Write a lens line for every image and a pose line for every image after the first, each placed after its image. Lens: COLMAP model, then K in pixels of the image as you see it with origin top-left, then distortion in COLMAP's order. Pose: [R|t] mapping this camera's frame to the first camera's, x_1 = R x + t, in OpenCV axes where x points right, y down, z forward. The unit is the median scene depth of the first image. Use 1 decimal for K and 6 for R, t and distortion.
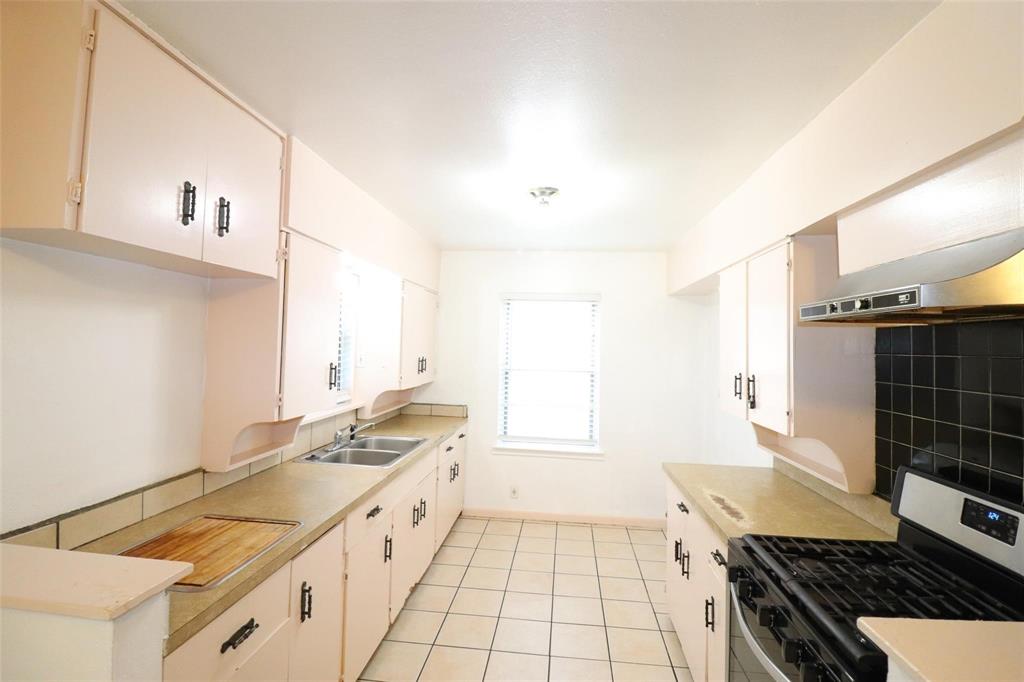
lens RADIAL K [[481.4, 0, 516.1], [0, 481.4, 330.2], [0, 0, 1]] dist [0.001650, -0.013799]
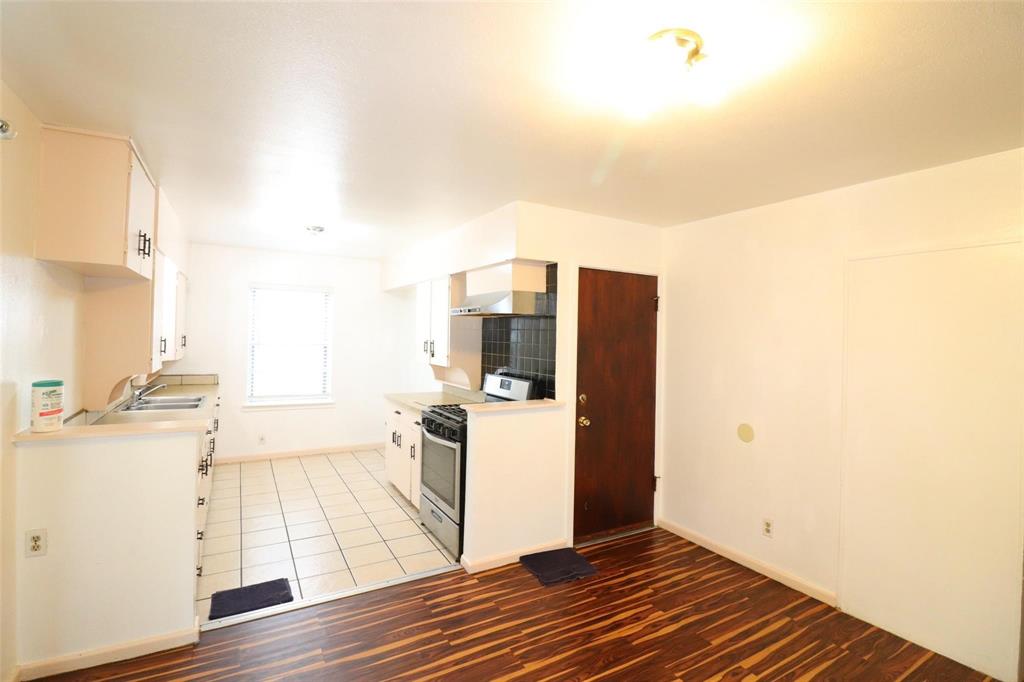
lens RADIAL K [[473.4, 0, 515.3], [0, 473.4, 331.7], [0, 0, 1]] dist [0.001228, -0.016580]
pose [[0.809382, -0.004421, 0.587266, -0.347340], [-0.021582, 0.999072, 0.037265, -0.020094], [-0.586886, -0.042836, 0.808536, -0.711275]]
